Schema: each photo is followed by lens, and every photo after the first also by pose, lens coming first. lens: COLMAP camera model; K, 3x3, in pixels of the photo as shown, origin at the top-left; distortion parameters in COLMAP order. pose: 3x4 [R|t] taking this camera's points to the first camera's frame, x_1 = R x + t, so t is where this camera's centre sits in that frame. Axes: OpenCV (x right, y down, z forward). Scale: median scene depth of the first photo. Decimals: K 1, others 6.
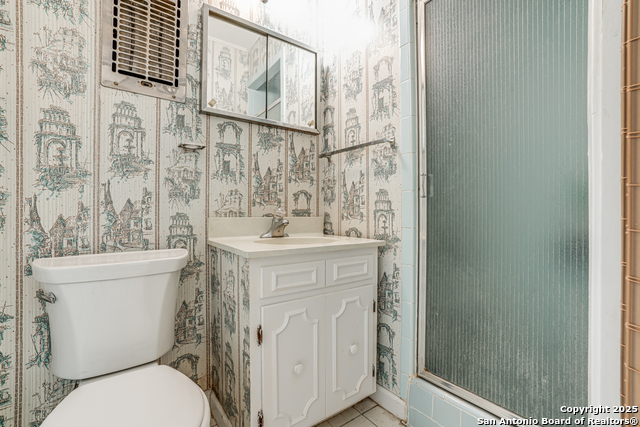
lens RADIAL K [[287.6, 0, 320.0], [0, 287.6, 213.5], [0, 0, 1]] dist [-0.064452, 0.031376]
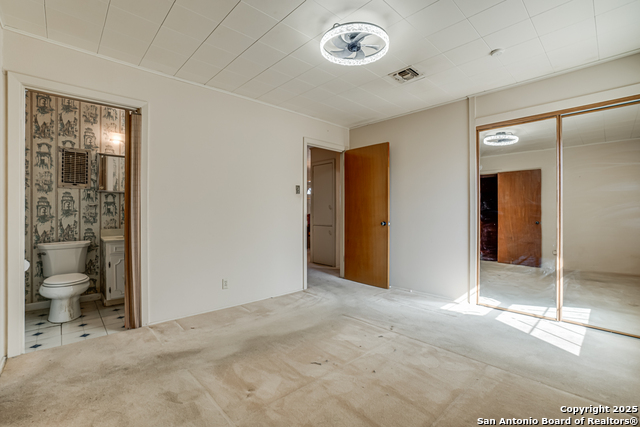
lens RADIAL K [[287.6, 0, 320.0], [0, 287.6, 213.5], [0, 0, 1]] dist [-0.064452, 0.031376]
pose [[0.992370, -0.001370, 0.123289, 1.582297], [0.000728, 0.999986, 0.005250, -0.175842], [-0.123294, -0.005120, 0.992357, -2.232331]]
